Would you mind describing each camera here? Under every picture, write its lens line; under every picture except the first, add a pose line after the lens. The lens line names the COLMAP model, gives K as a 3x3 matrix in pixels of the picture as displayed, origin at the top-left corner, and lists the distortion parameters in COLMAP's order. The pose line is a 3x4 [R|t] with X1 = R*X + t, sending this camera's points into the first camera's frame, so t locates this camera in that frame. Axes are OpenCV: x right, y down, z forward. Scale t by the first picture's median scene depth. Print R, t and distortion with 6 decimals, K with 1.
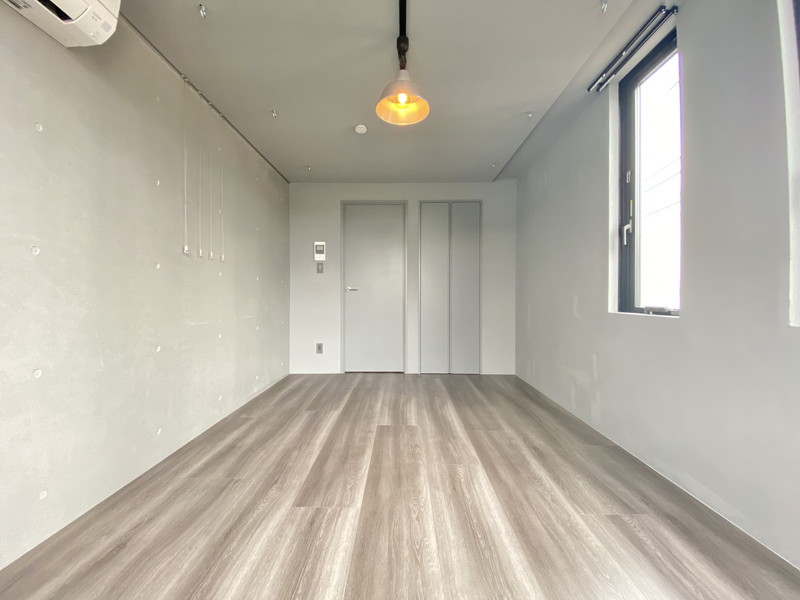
lens RADIAL K [[328.7, 0, 398.1], [0, 328.7, 298.2], [0, 0, 1]] dist [-0.023748, -0.001316]
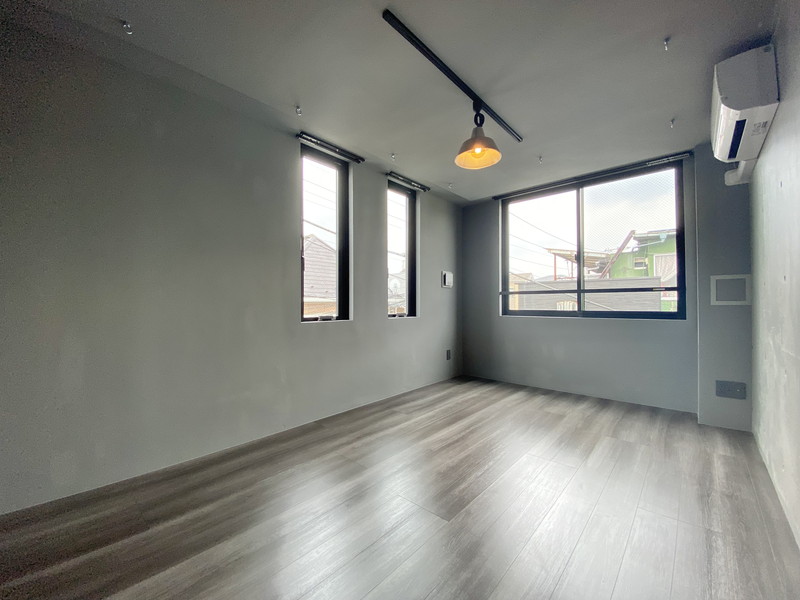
lens RADIAL K [[328.7, 0, 397.2], [0, 328.7, 300.3], [0, 0, 1]] dist [-0.023748, -0.001316]
pose [[-0.753524, 0.004522, 0.657404, -0.494164], [0.005342, 0.999985, -0.000756, -0.043306], [-0.657398, 0.002943, -0.753538, 1.878599]]
